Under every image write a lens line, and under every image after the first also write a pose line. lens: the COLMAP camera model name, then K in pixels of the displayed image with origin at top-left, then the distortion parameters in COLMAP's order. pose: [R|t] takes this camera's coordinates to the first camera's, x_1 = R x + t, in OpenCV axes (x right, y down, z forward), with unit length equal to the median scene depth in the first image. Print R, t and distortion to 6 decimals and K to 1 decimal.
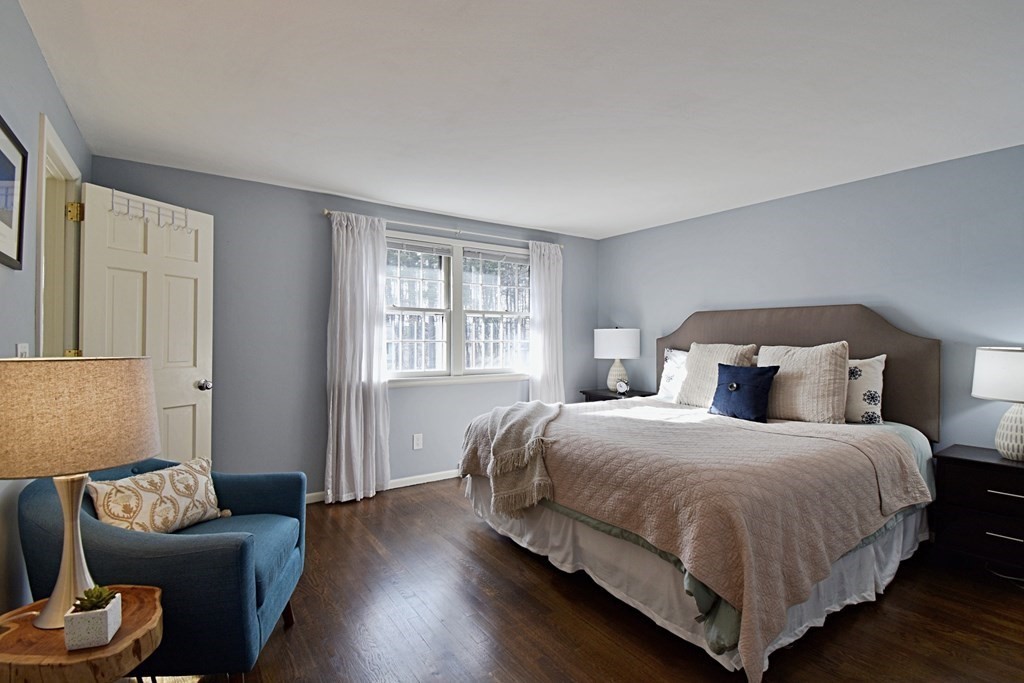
lens RADIAL K [[452.6, 0, 511.8], [0, 452.6, 337.4], [0, 0, 1]] dist [0.011912, -0.023318]
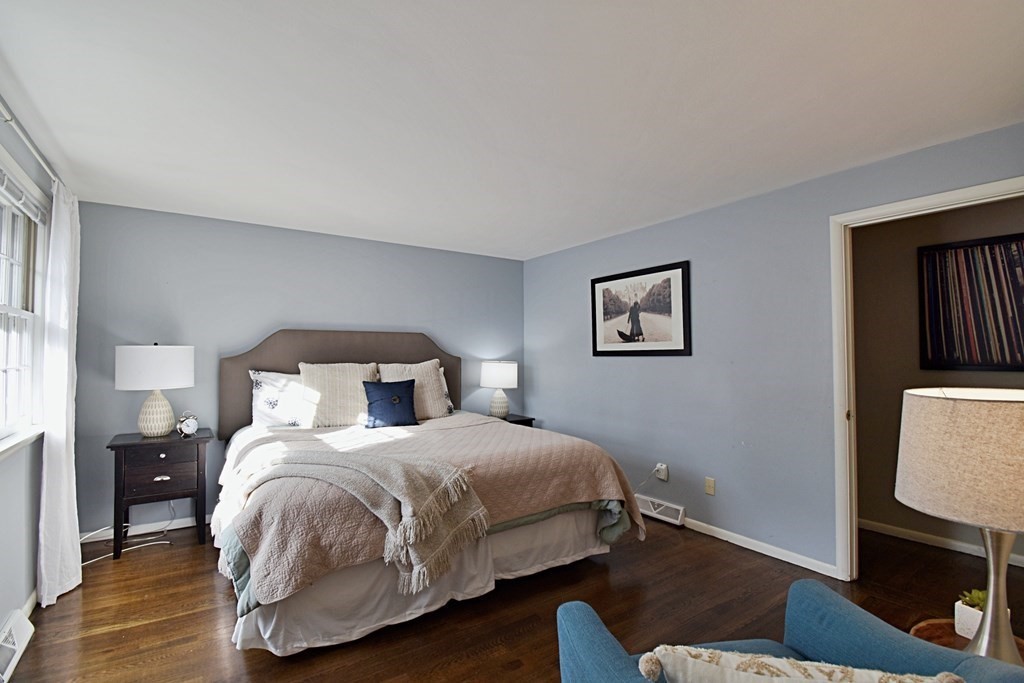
lens RADIAL K [[452.6, 0, 511.8], [0, 452.6, 337.4], [0, 0, 1]] dist [0.011912, -0.023318]
pose [[0.060069, 0.033018, 0.997648, -0.690947], [0.000336, 0.999452, -0.033098, -0.013185], [-0.998194, 0.002323, 0.060025, 0.674463]]
